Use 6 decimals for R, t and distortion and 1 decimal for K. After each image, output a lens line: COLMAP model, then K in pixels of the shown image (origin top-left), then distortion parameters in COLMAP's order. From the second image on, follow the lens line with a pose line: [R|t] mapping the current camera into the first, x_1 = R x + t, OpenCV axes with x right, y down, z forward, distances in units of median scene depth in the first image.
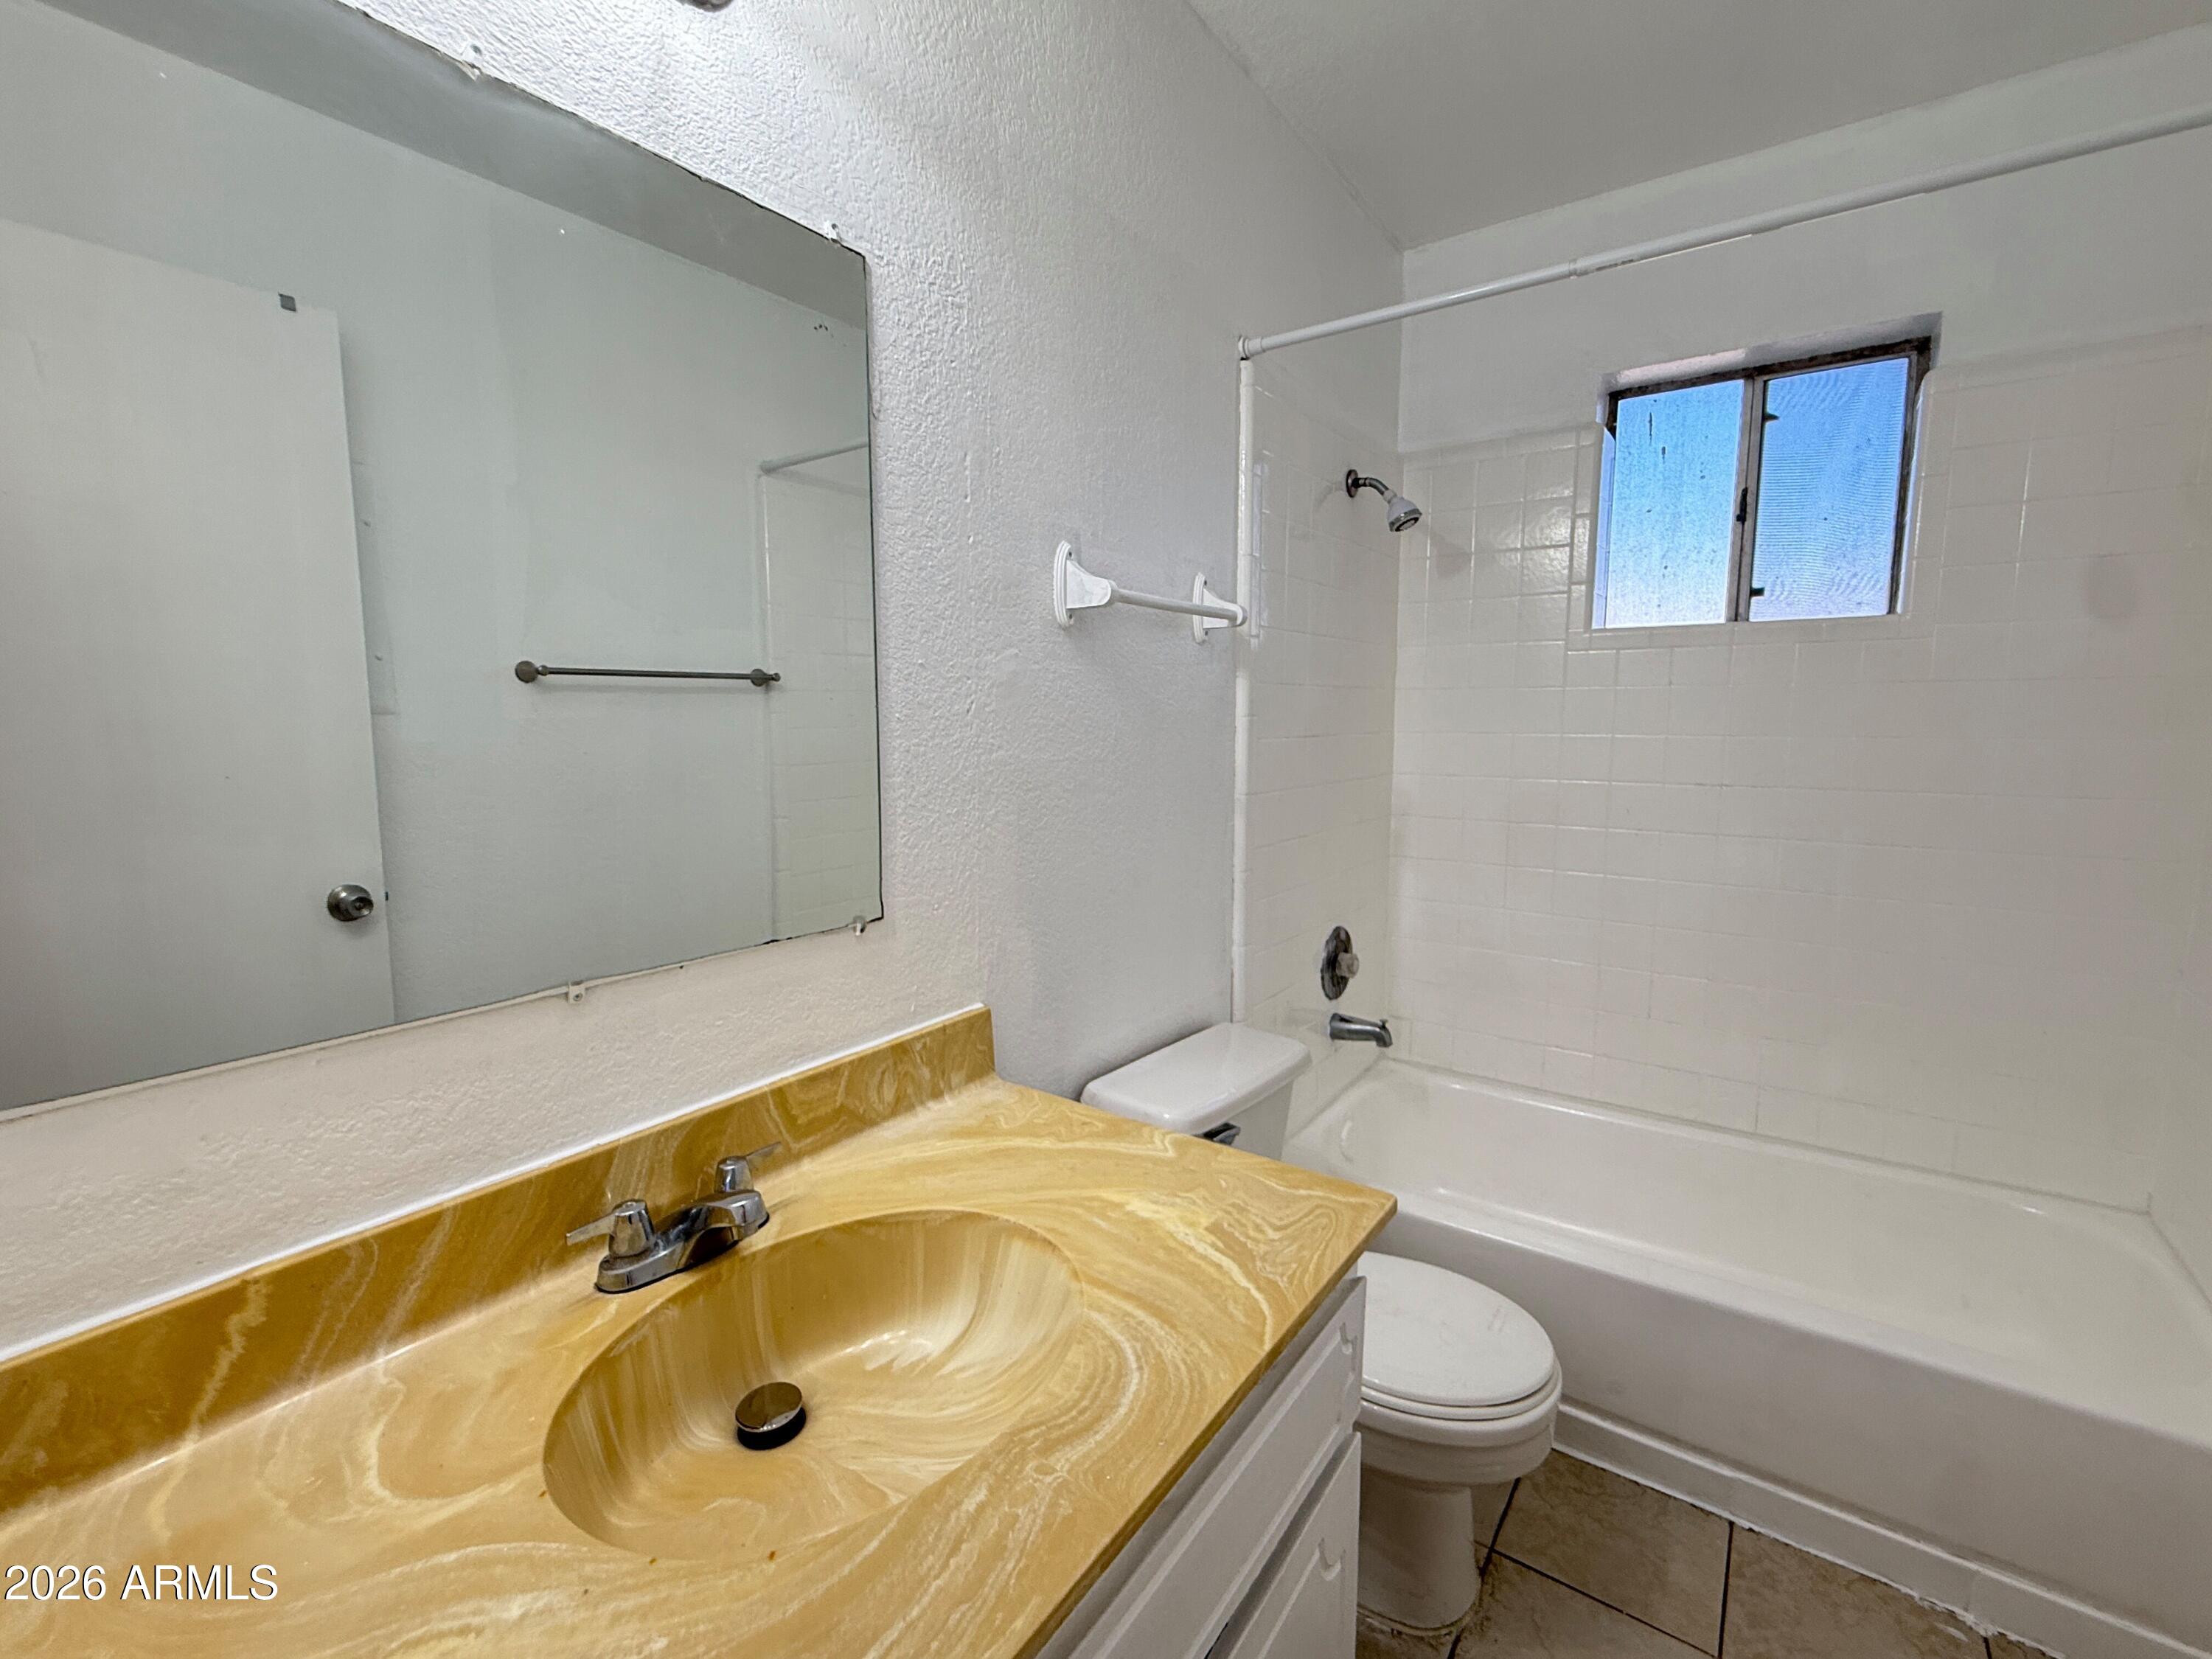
lens RADIAL K [[963.2, 0, 1106.0], [0, 963.2, 828.0], [0, 0, 1]] dist [-0.000115, 0.000096]
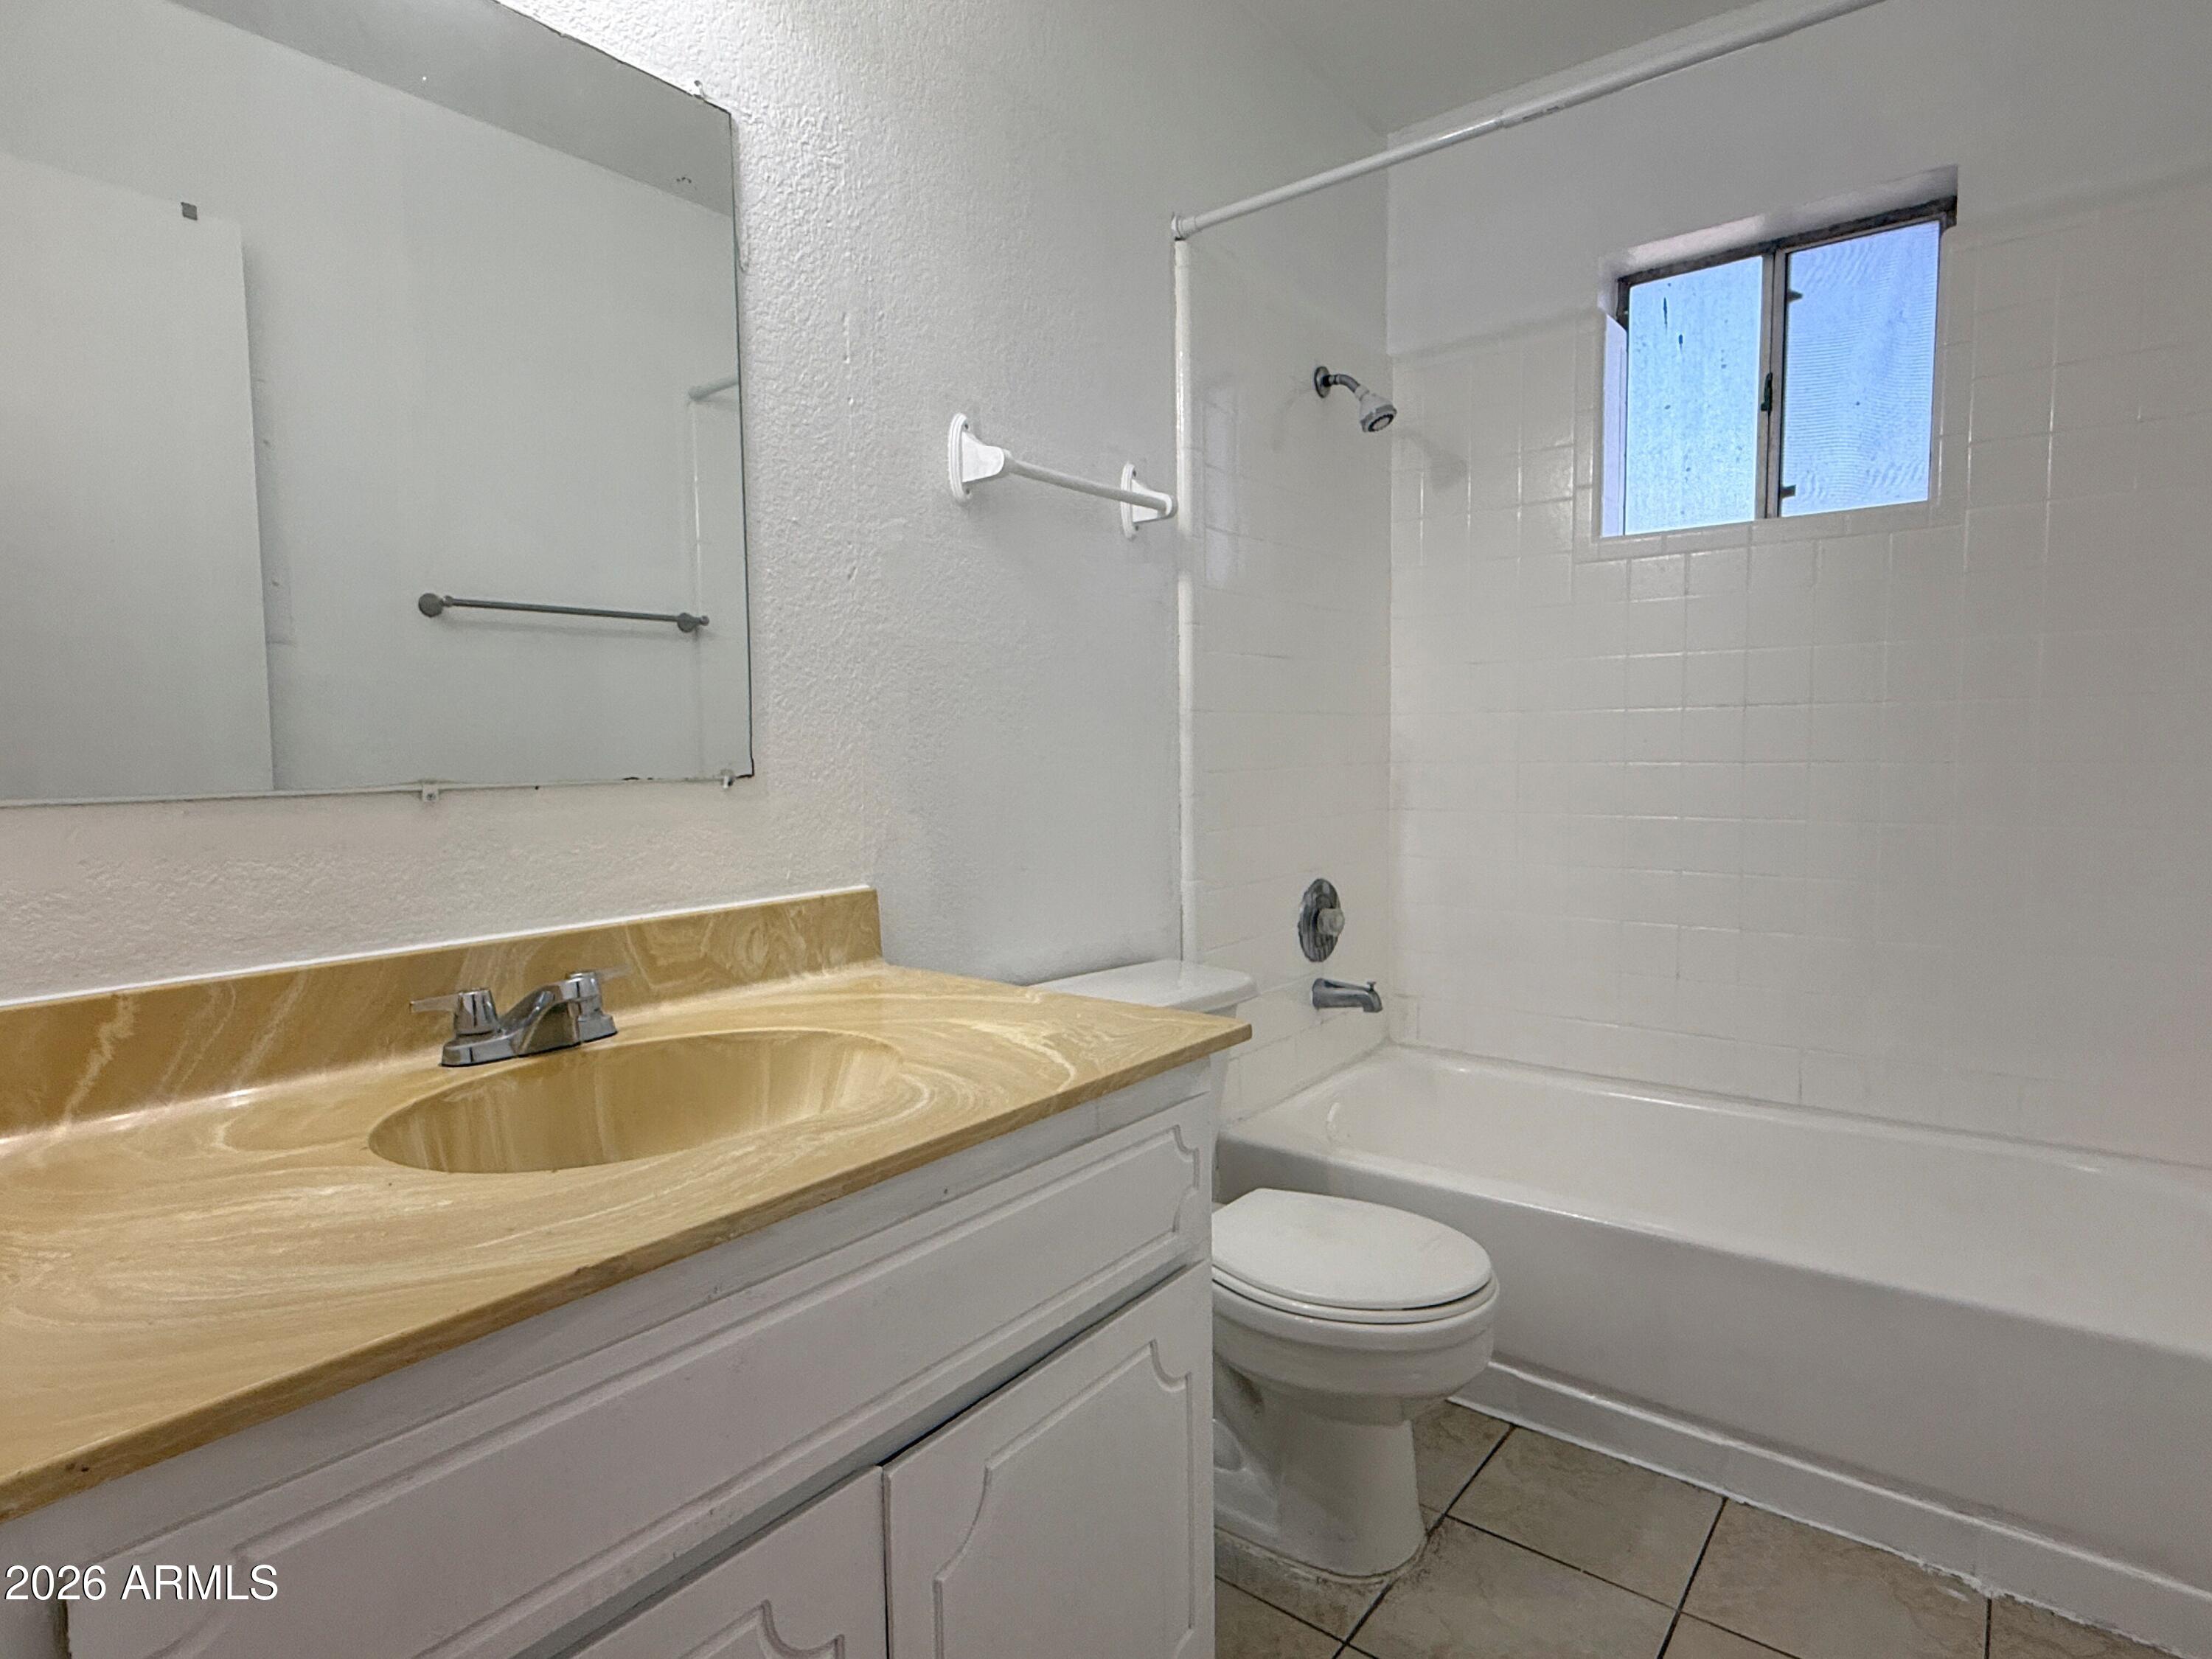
lens RADIAL K [[1181.1, 0, 1101.0], [0, 1181.1, 833.6], [0, 0, 1]] dist [-0.000722, 0.002340]
pose [[0.998894, -0.008635, -0.046215, 0.146079], [0.006715, 0.999114, -0.041537, 0.169038], [0.046532, 0.041181, 0.998068, -0.150250]]
